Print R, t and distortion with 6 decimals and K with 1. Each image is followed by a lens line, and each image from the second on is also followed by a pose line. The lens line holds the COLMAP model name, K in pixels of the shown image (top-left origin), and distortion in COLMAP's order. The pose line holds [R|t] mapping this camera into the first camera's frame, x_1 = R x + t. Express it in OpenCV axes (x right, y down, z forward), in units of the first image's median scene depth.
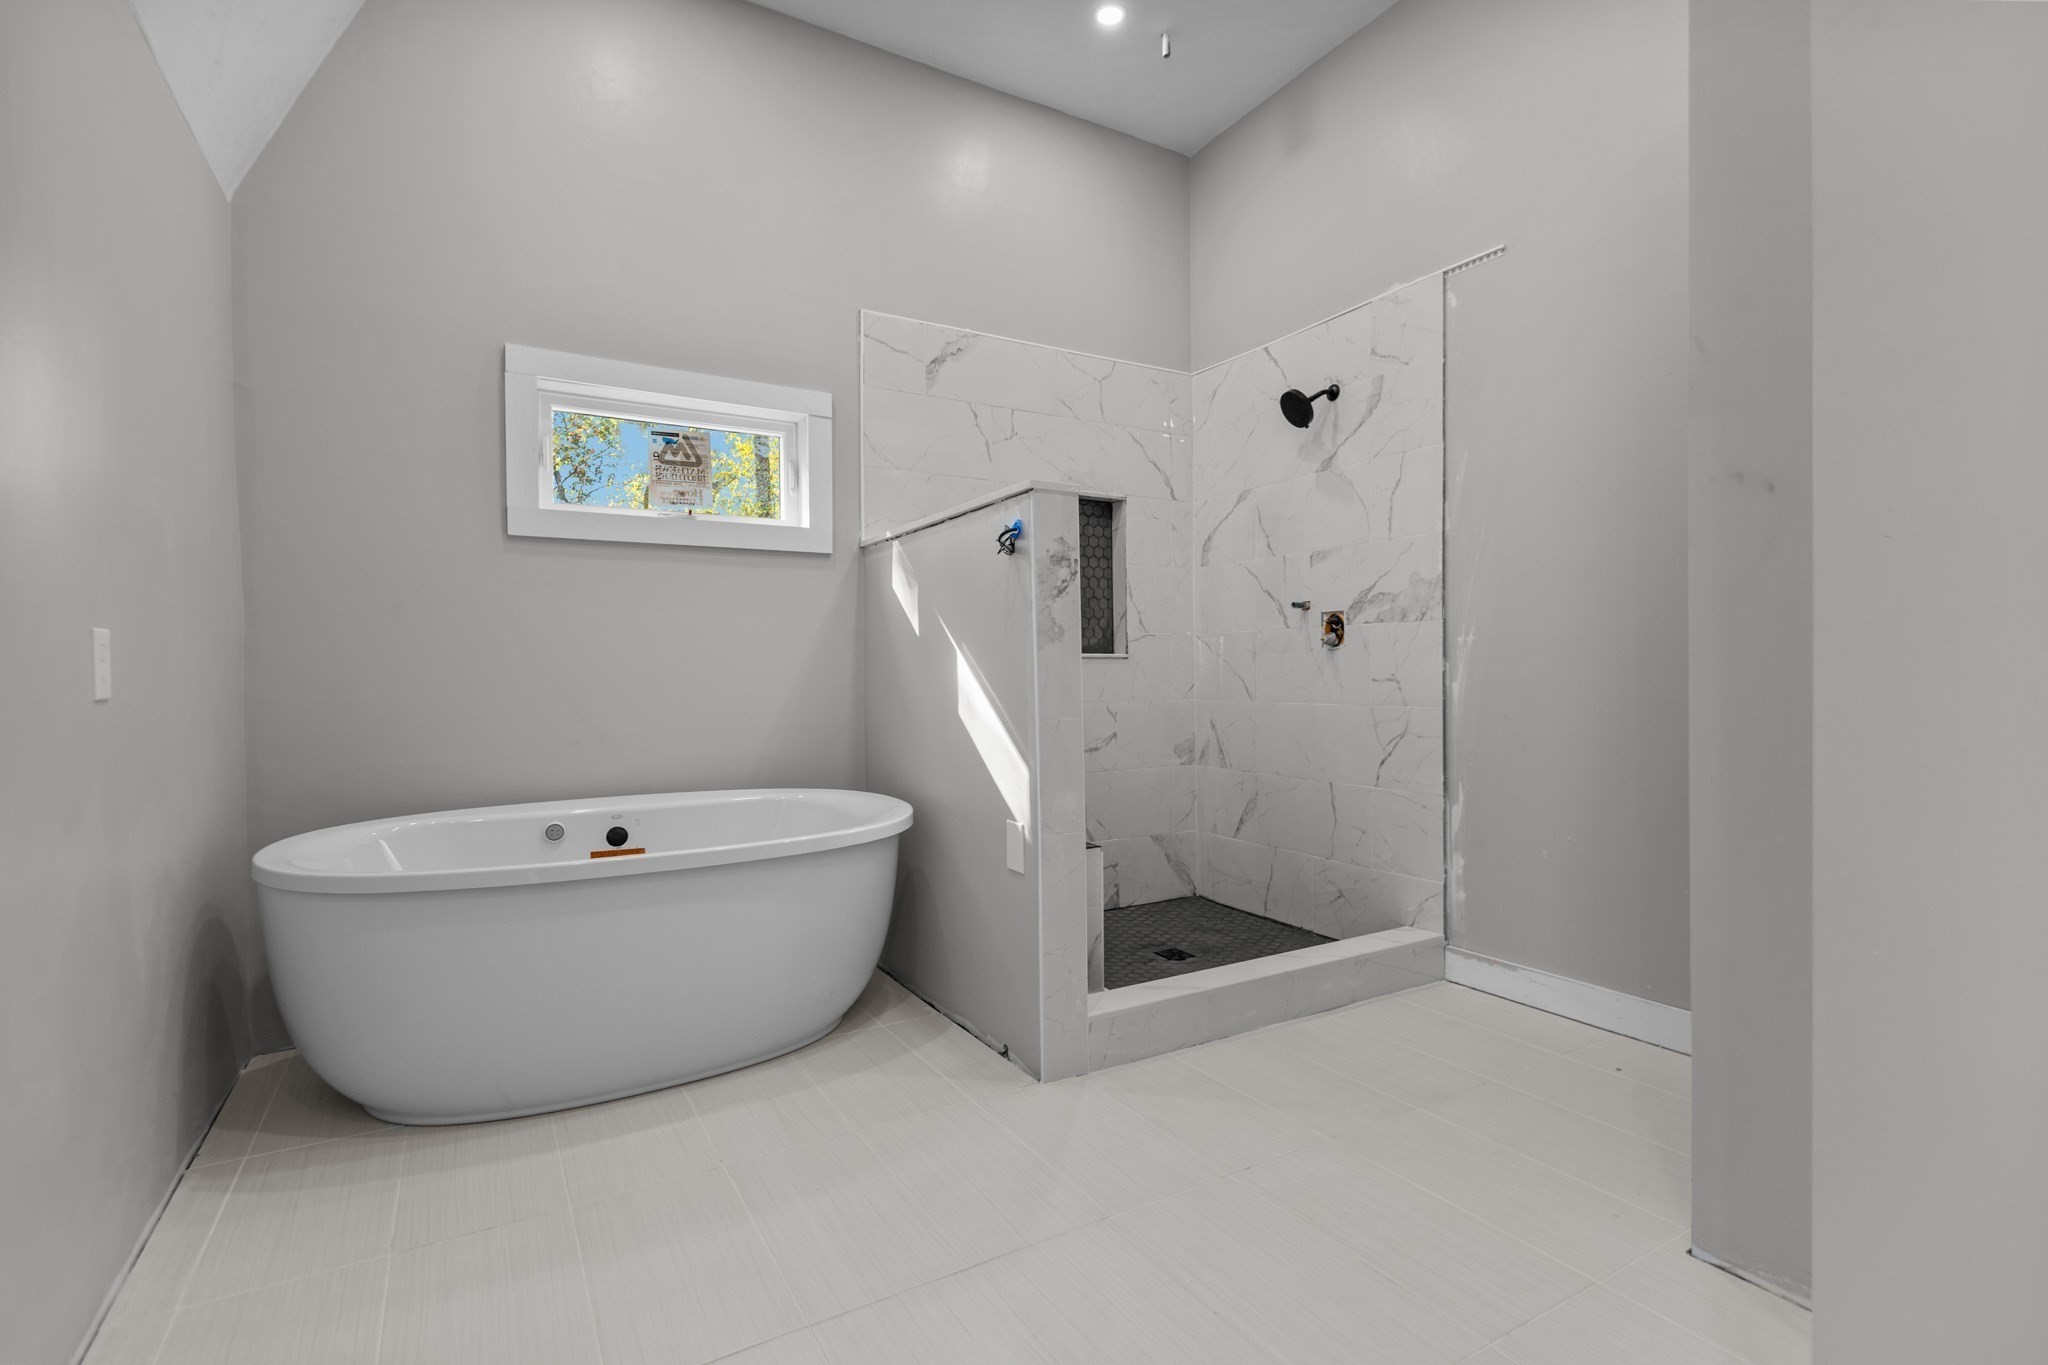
lens RADIAL K [[967.7, 0, 1028.1], [0, 967.7, 689.8], [0, 0, 1]] dist [0.013290, -0.005677]
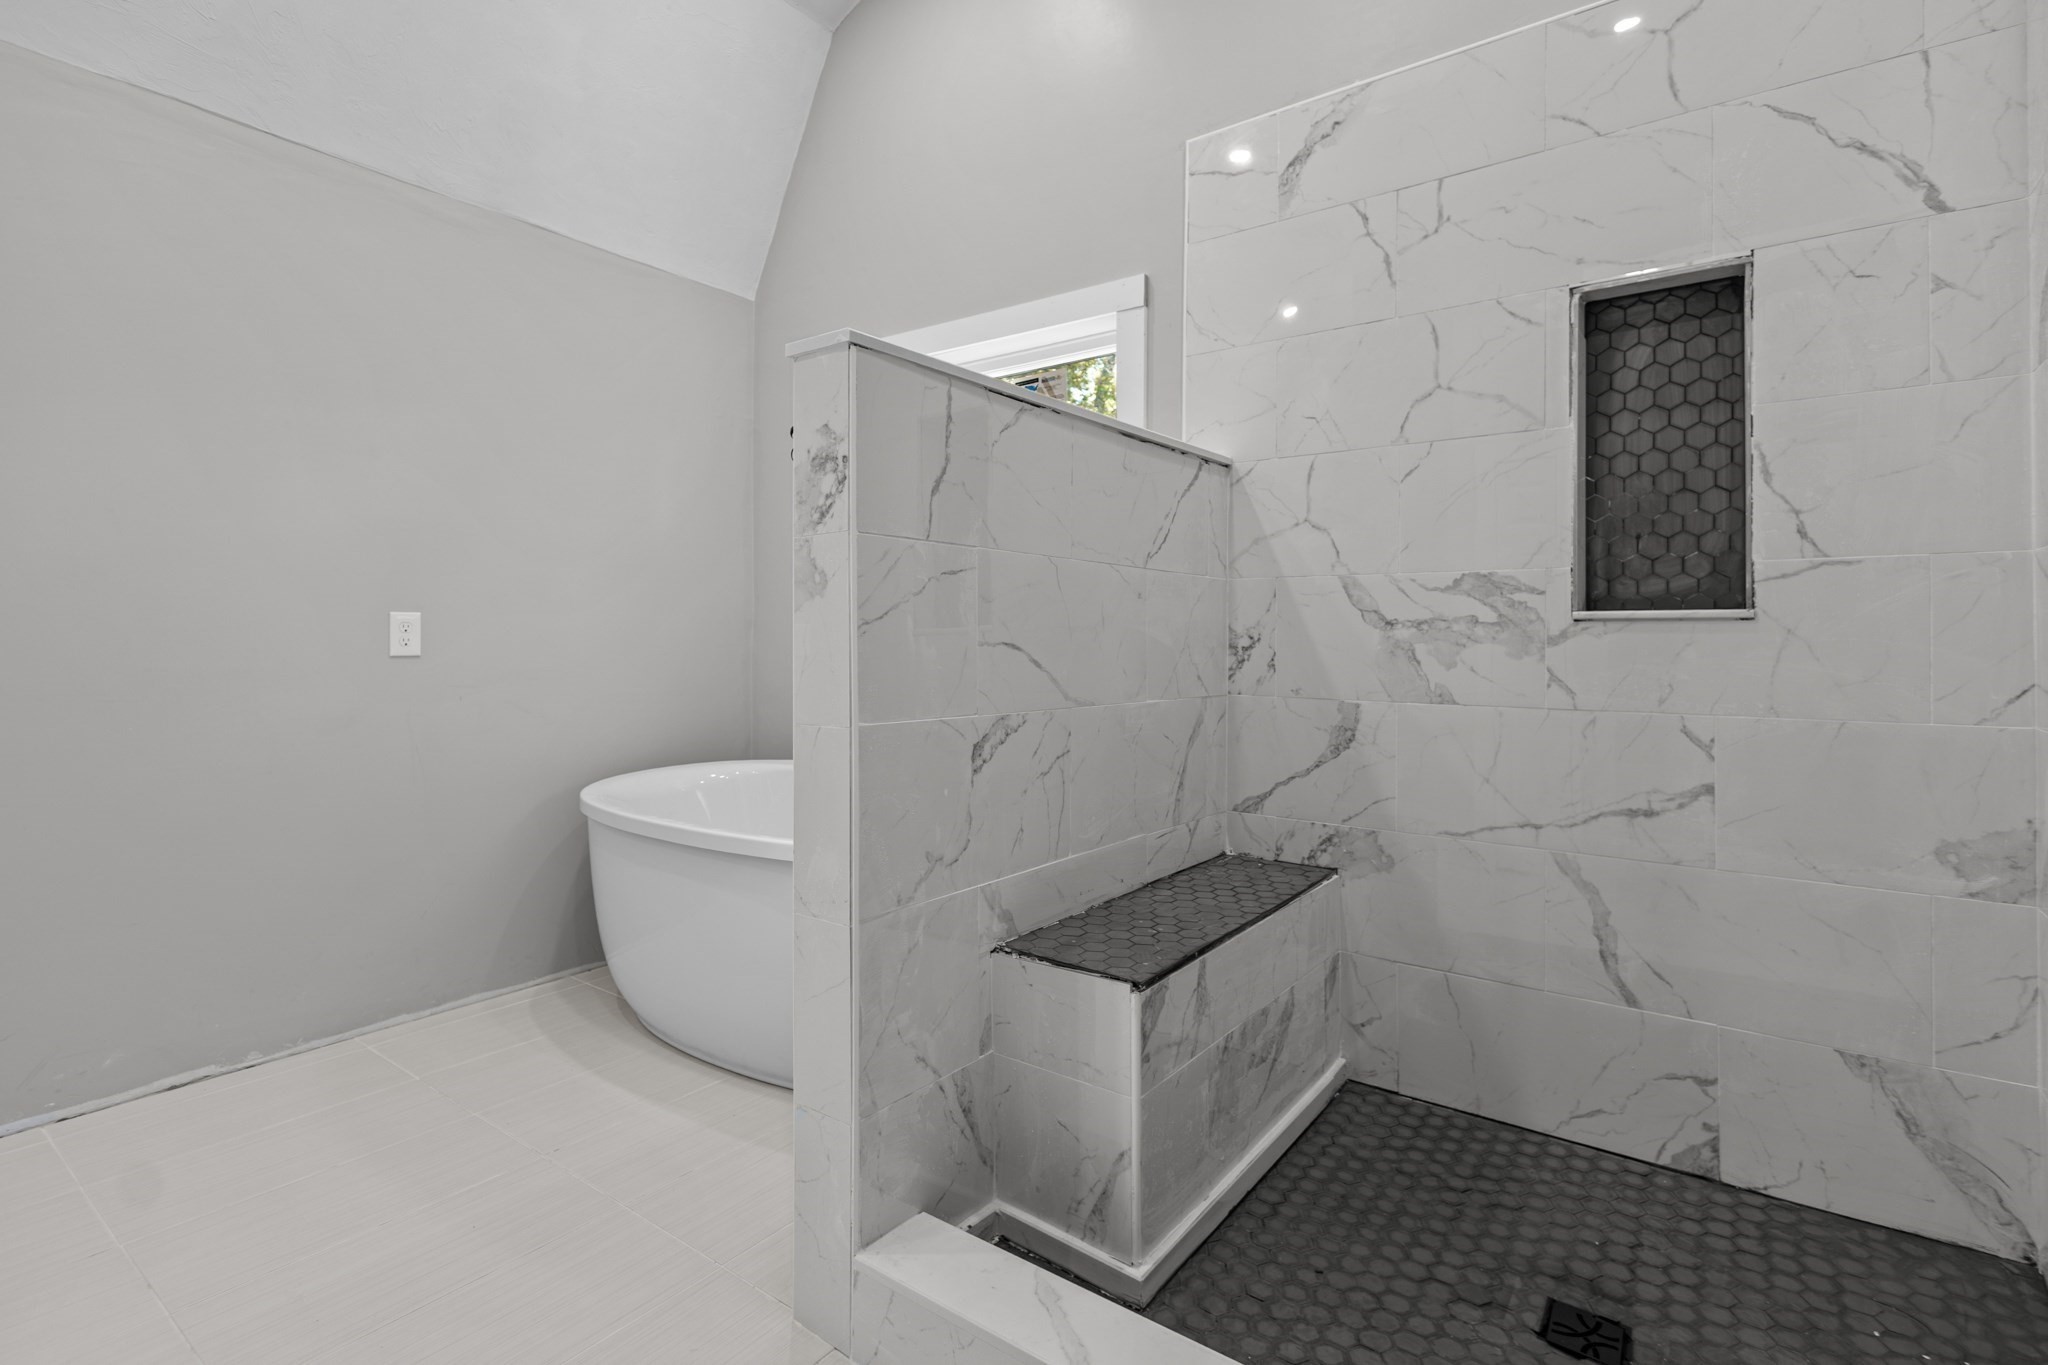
lens RADIAL K [[967.7, 0, 1037.5], [0, 967.7, 633.2], [0, 0, 1]] dist [0.013290, -0.005677]
pose [[0.391615, 0.001460, -0.920128, 0.417267], [-0.022562, 0.999713, -0.008016, -0.016780], [0.919853, 0.023899, 0.391535, 0.579552]]
